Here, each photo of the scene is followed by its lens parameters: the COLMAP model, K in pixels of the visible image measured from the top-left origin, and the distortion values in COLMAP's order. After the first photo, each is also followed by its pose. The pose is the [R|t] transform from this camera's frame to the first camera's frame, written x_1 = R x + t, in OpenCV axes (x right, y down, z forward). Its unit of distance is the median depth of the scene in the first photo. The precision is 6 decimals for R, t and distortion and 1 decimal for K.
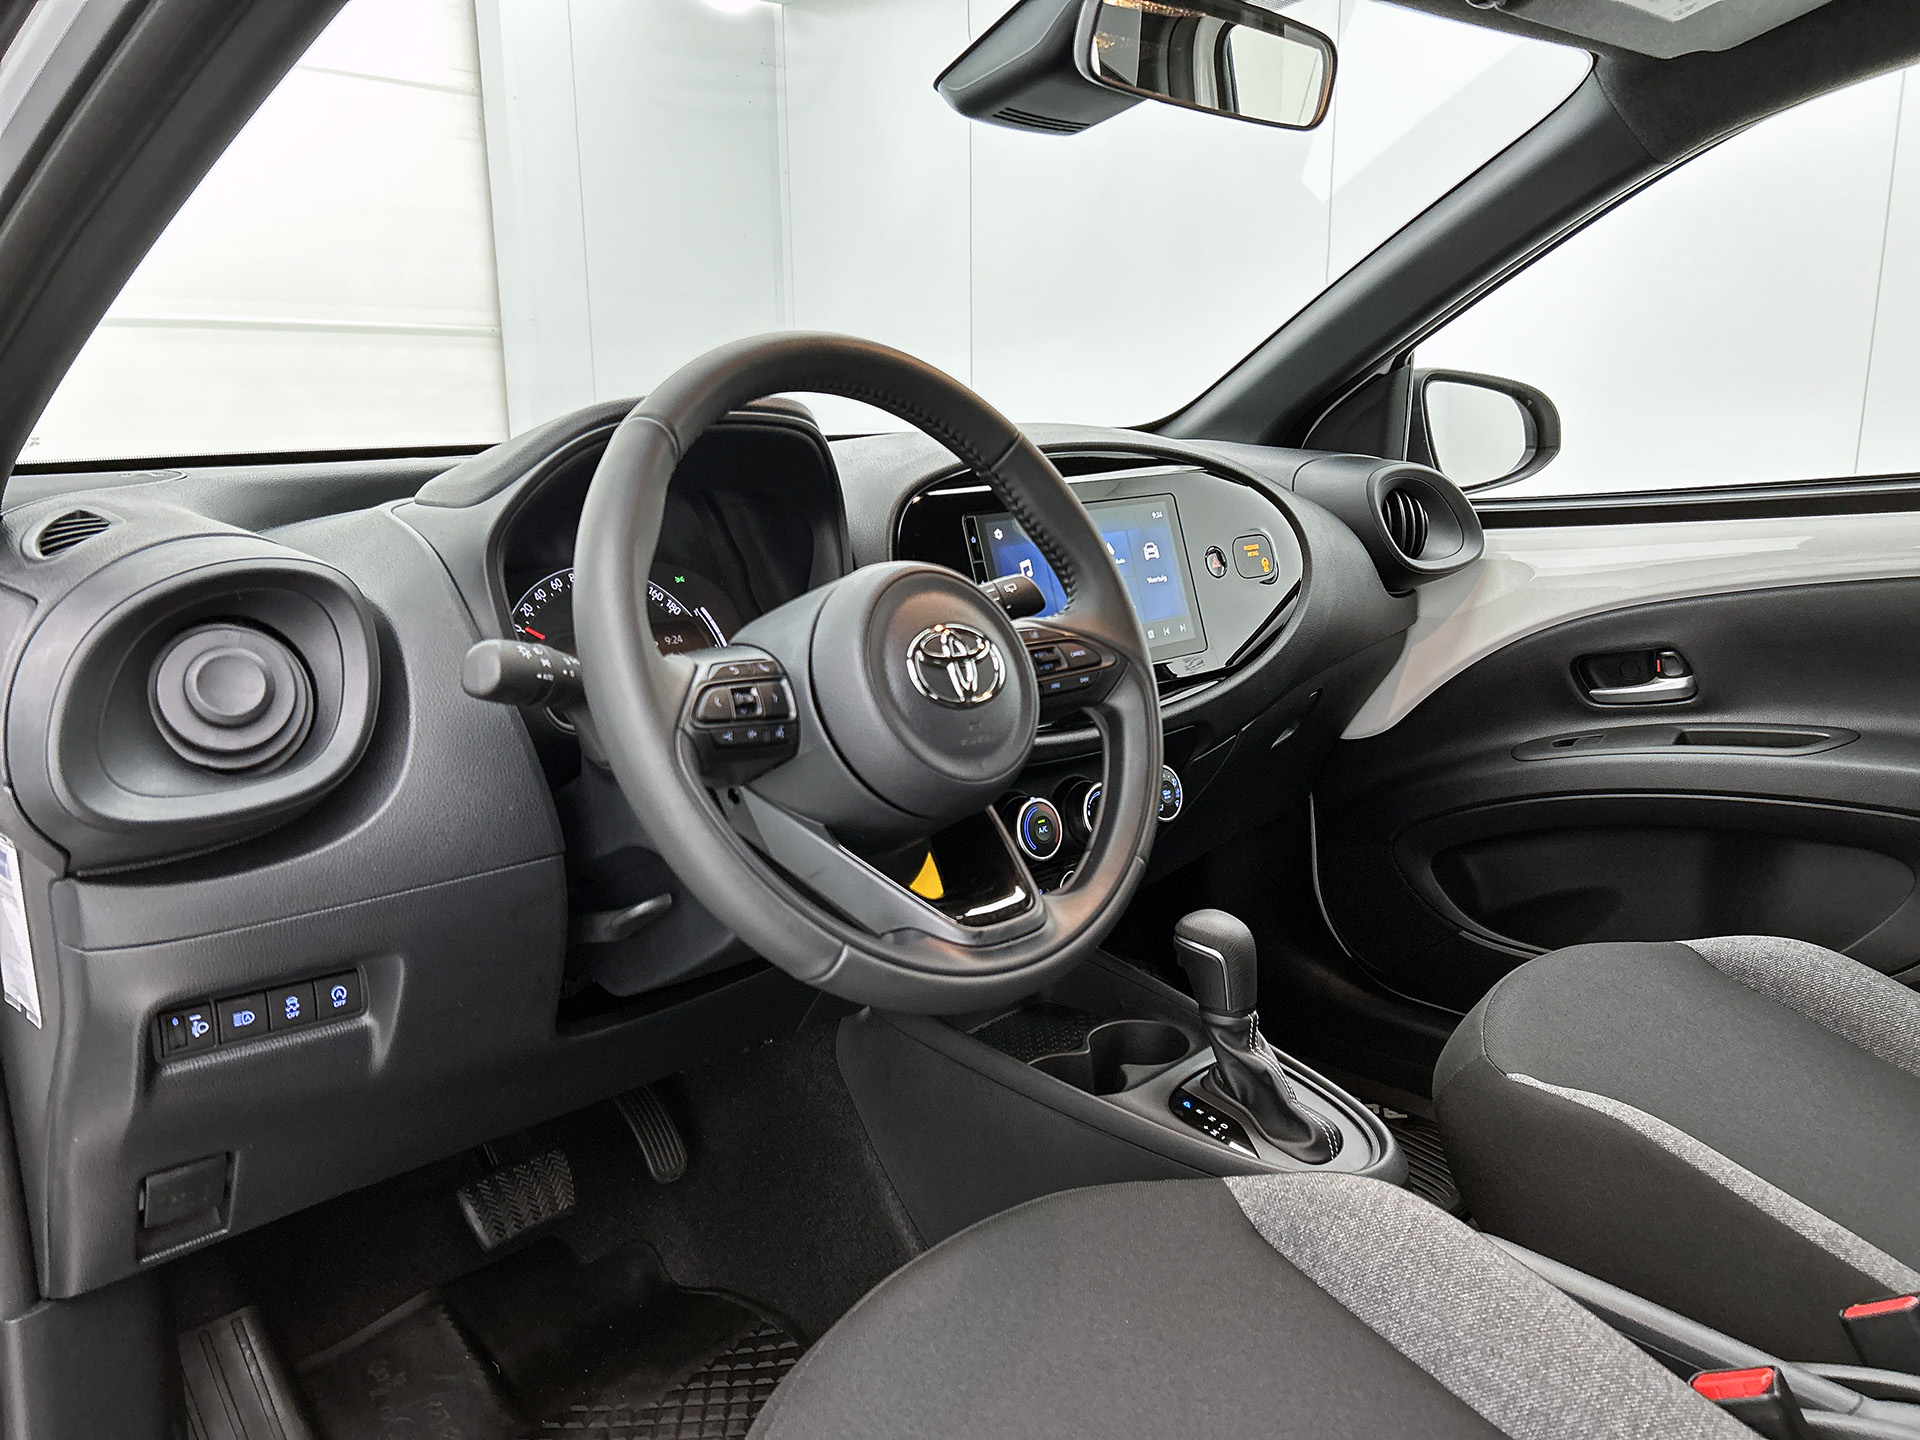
lens RADIAL K [[1439.9, 0, 960.0], [0, 1439.9, 720.0], [0, 0, 1]] dist [0.037738, -0.001487]
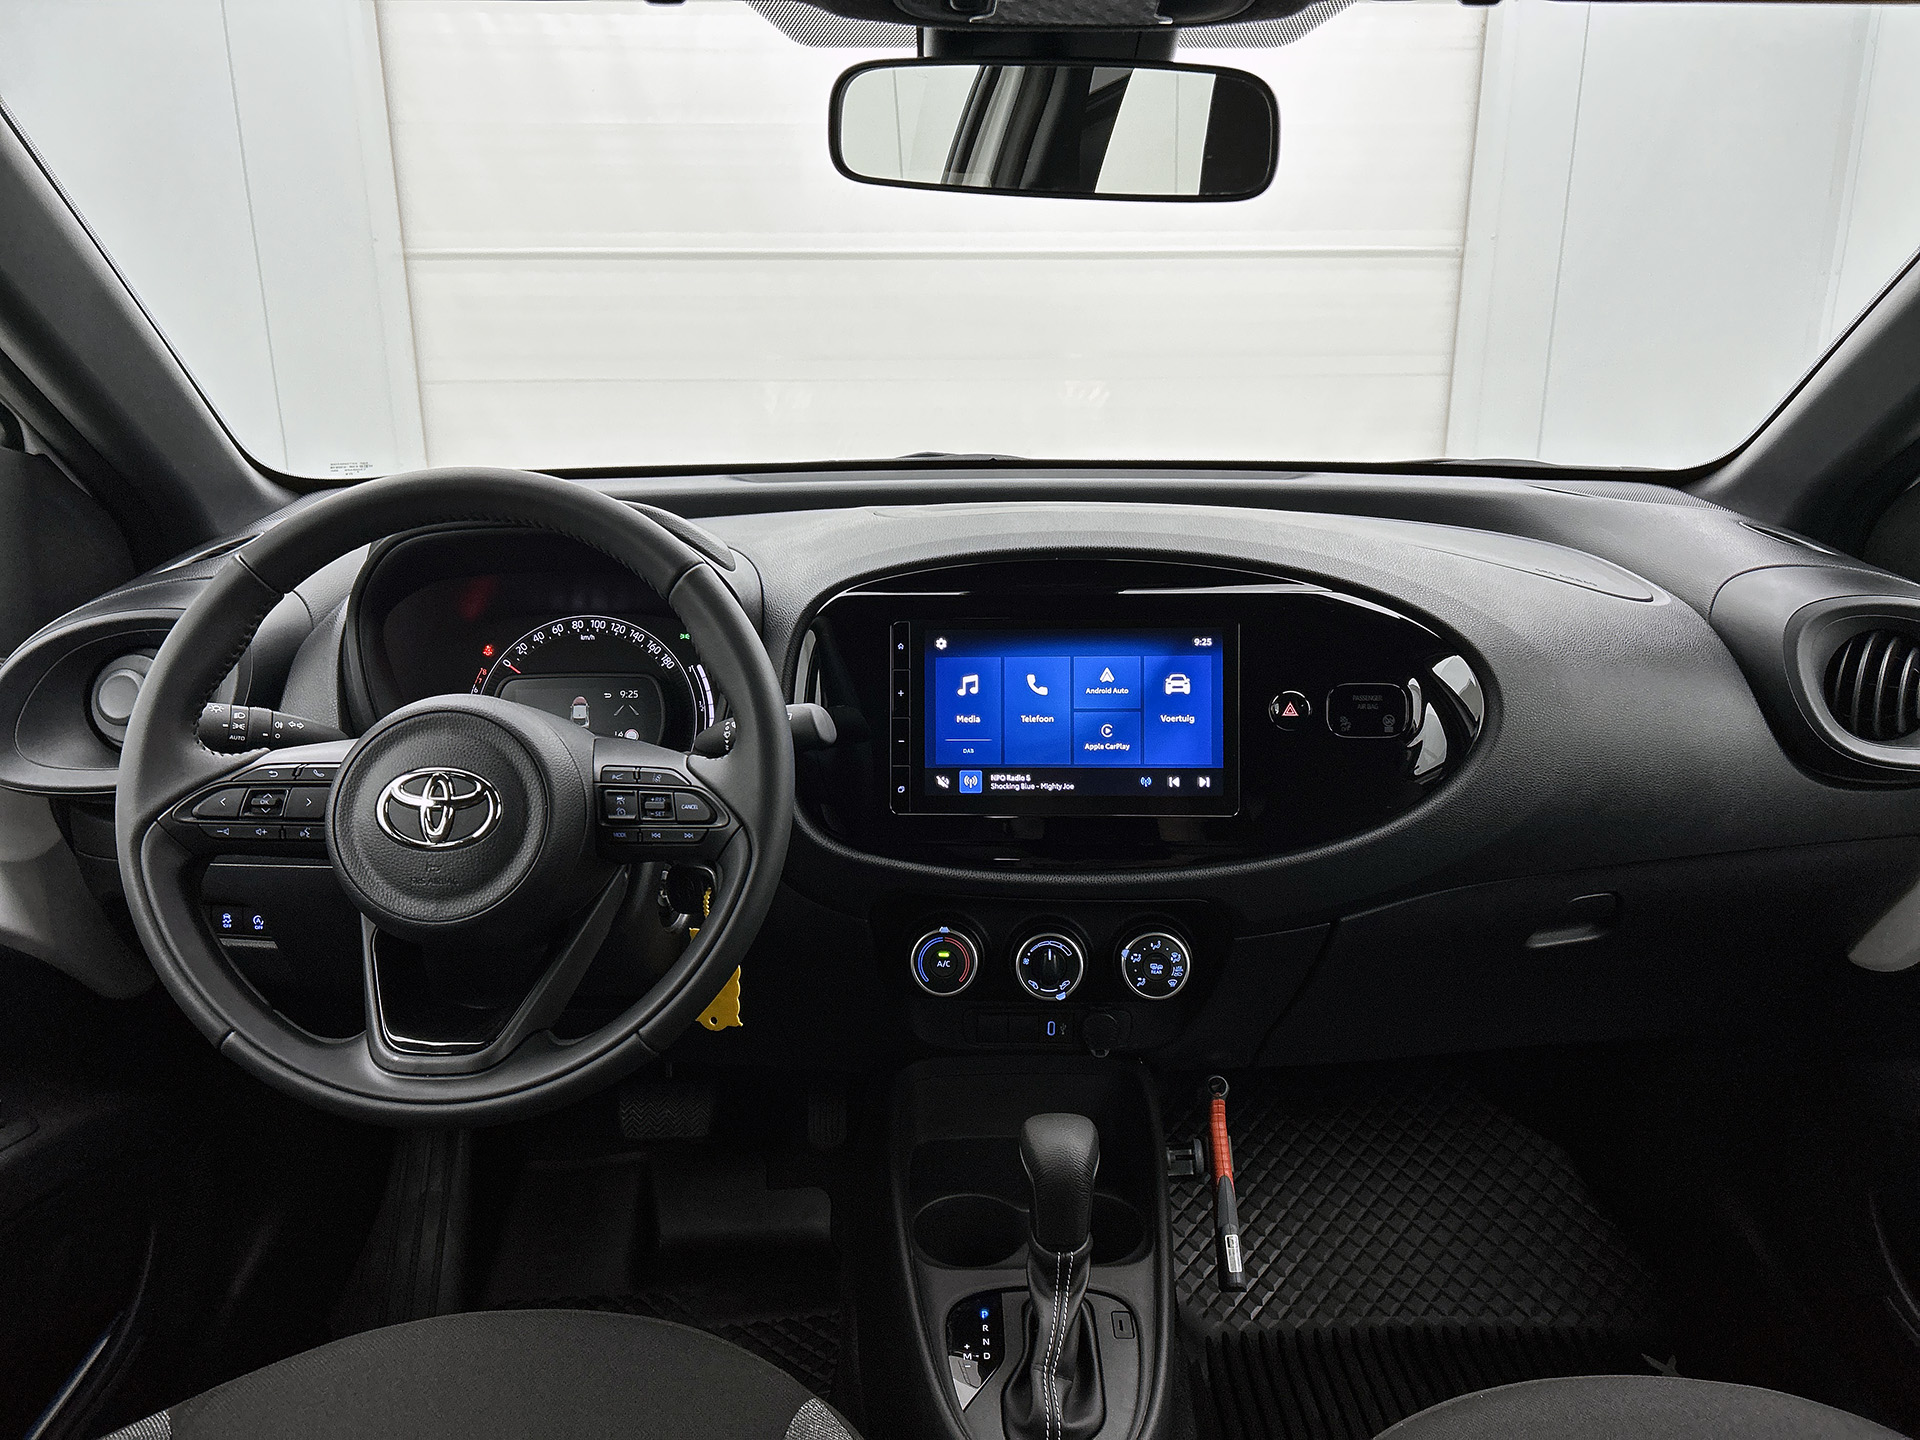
lens RADIAL K [[1439.9, 0, 960.0], [0, 1439.9, 720.0], [0, 0, 1]] dist [0.037738, -0.001487]
pose [[0.709991, 0.214820, -0.670645, 0.595129], [-0.160159, 0.976637, 0.143279, -0.192681], [0.685756, 0.005683, 0.727809, 0.303389]]
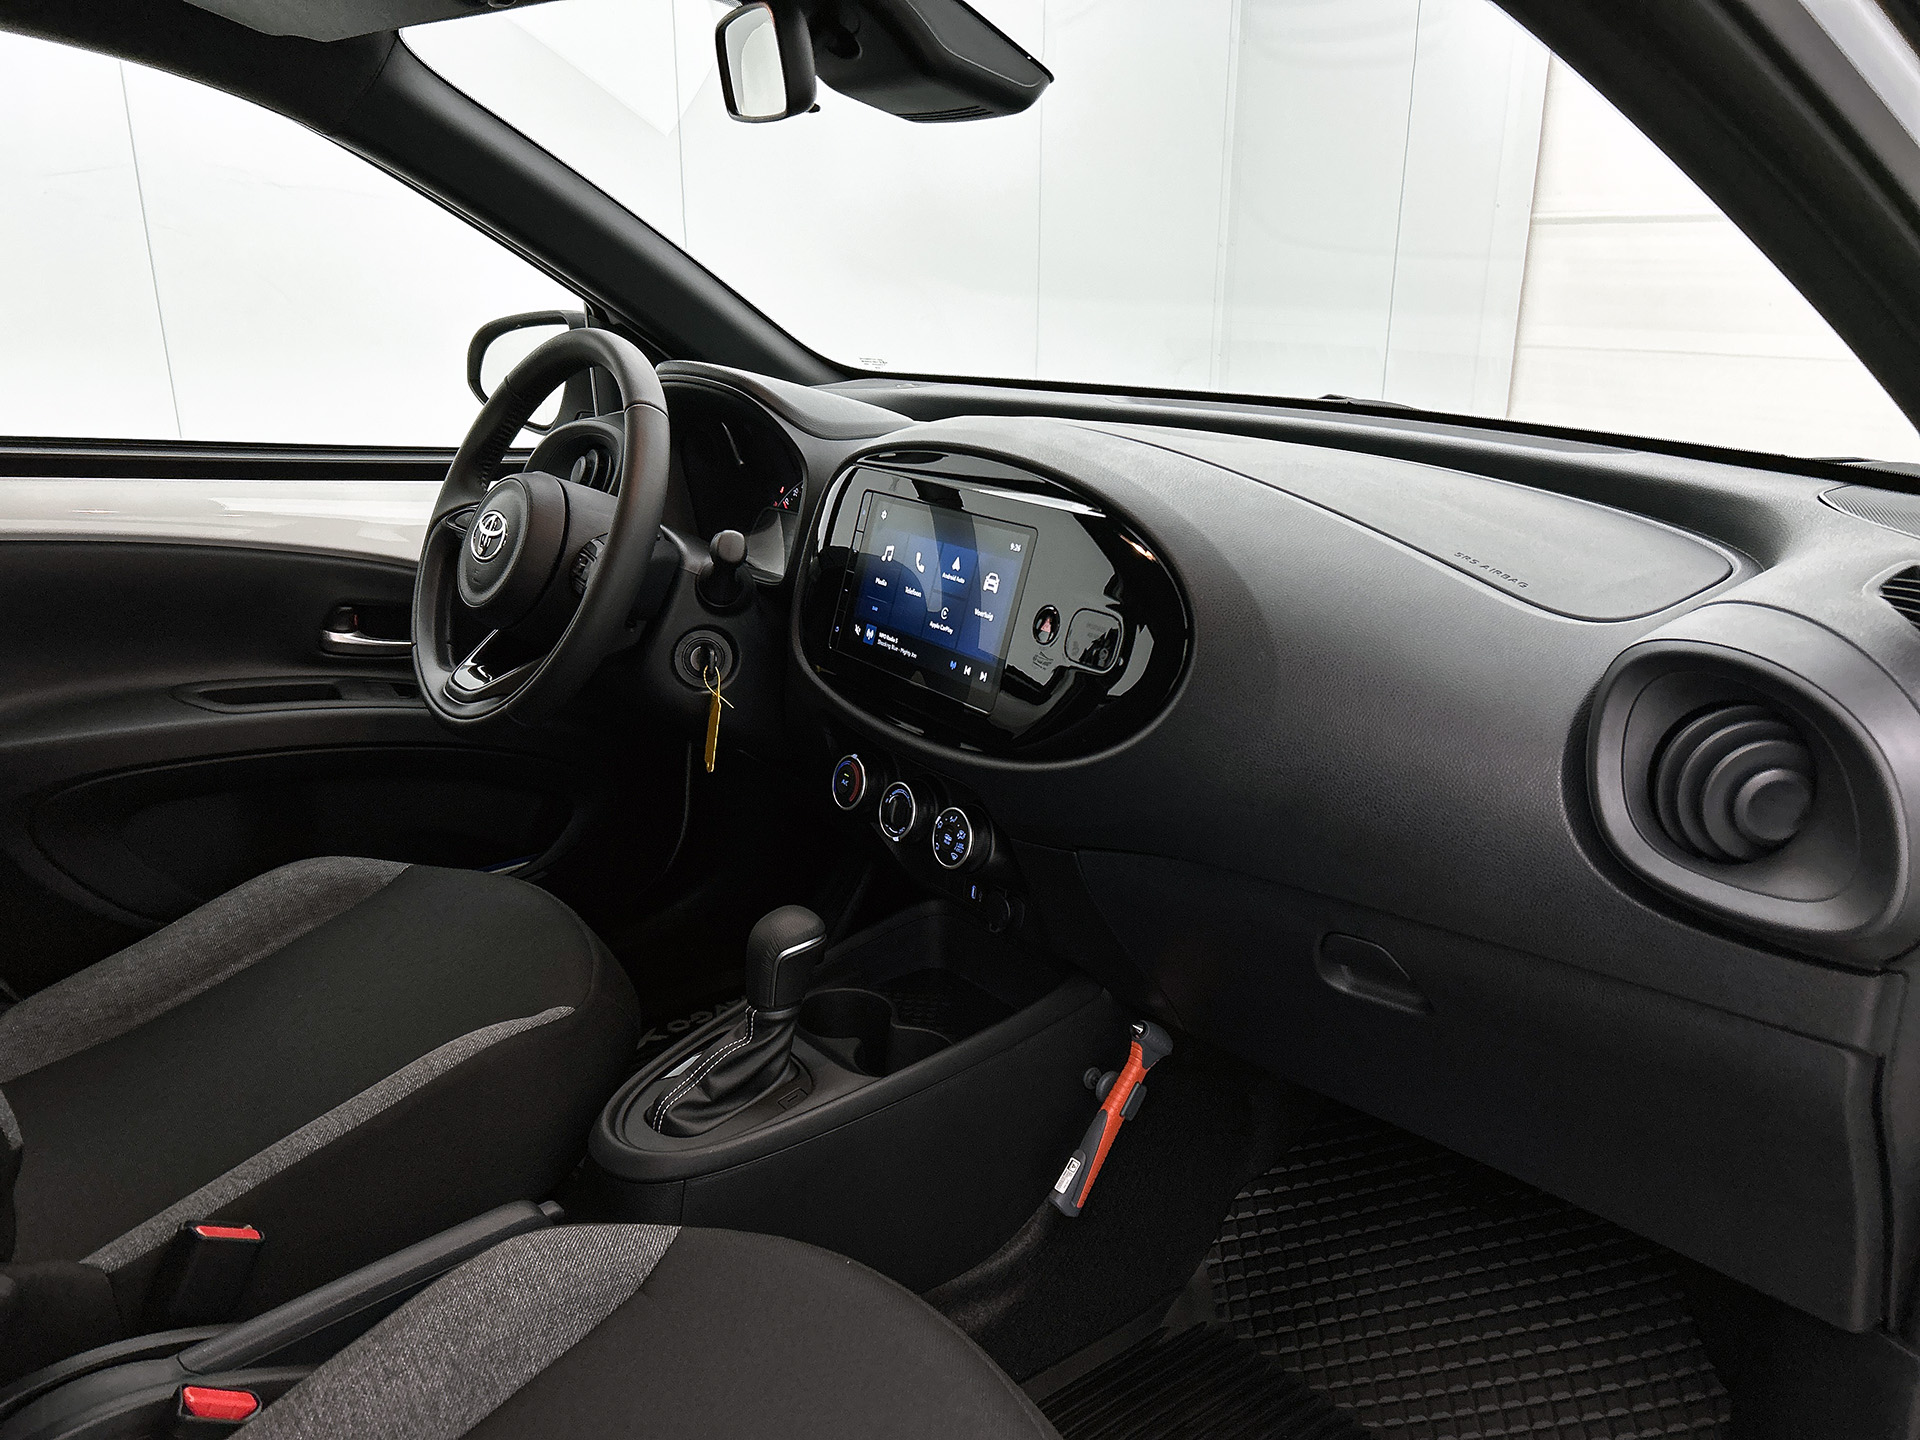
lens RADIAL K [[1439.9, 0, 960.0], [0, 1439.9, 720.0], [0, 0, 1]] dist [0.037738, -0.001487]
pose [[-0.121527, 0.313680, -0.941720, 0.985605], [-0.221908, 0.916152, 0.333800, -0.327603], [0.967465, 0.249541, -0.041729, 1.026685]]
